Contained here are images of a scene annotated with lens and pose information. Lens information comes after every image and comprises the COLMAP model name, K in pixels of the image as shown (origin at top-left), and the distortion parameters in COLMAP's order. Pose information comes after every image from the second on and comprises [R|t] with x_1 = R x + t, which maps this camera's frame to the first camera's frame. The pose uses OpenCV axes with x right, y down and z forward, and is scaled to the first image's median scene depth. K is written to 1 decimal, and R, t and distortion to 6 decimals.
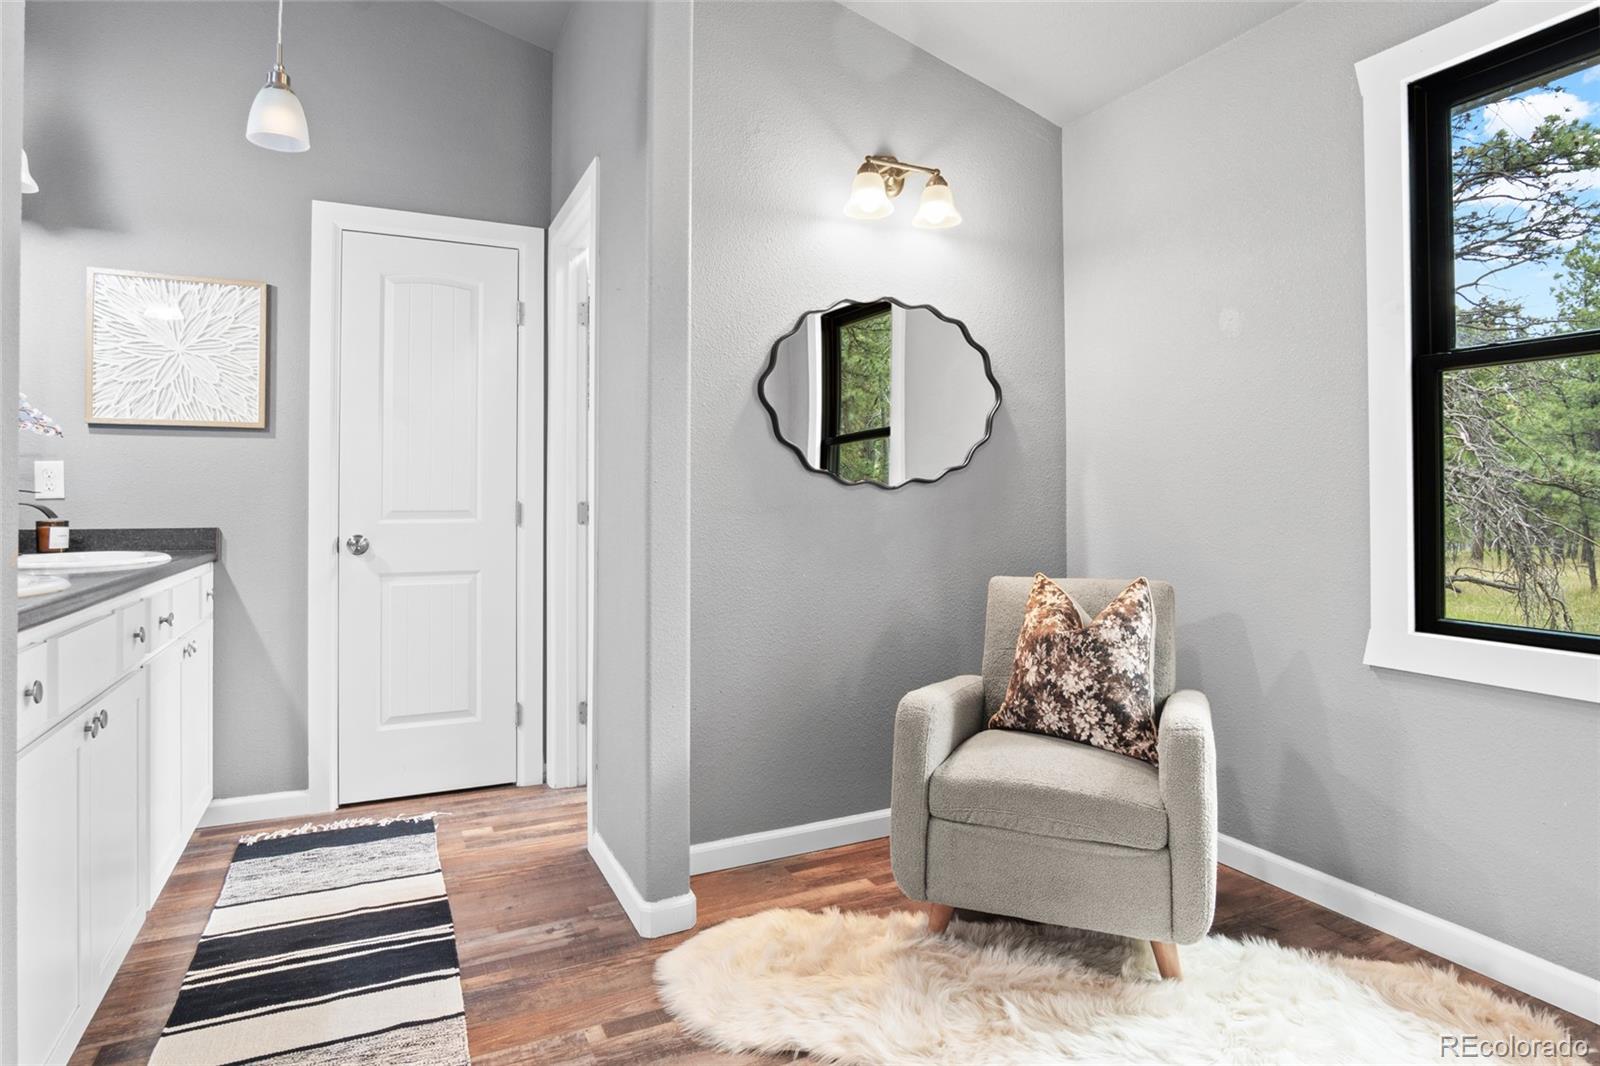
lens RADIAL K [[925.7, 0, 811.3], [0, 925.7, 497.5], [0, 0, 1]] dist [-0.010922, 0.002871]
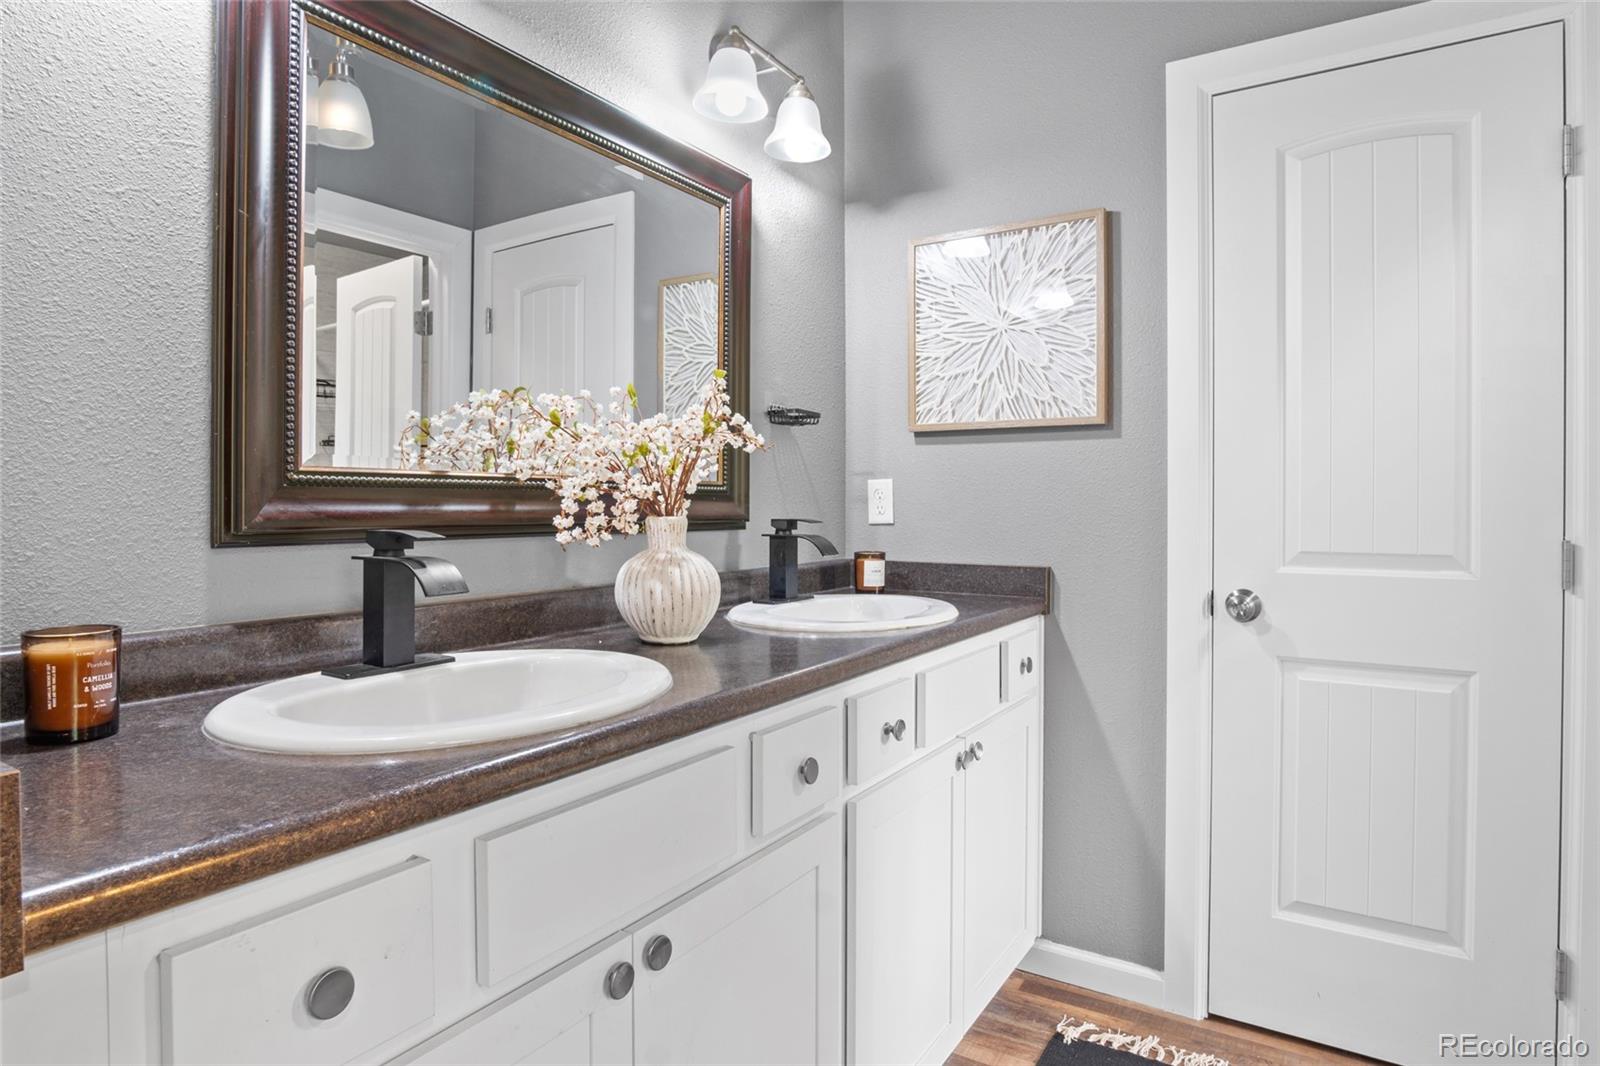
lens RADIAL K [[891.0, 0, 794.1], [0, 891.0, 501.1], [0, 0, 1]] dist [-0.030252, 0.003427]
pose [[0.521864, -0.000185, -0.853029, -0.158149], [-0.003150, 0.999993, -0.002144, -0.016521], [0.853023, 0.003806, 0.521860, 0.472391]]
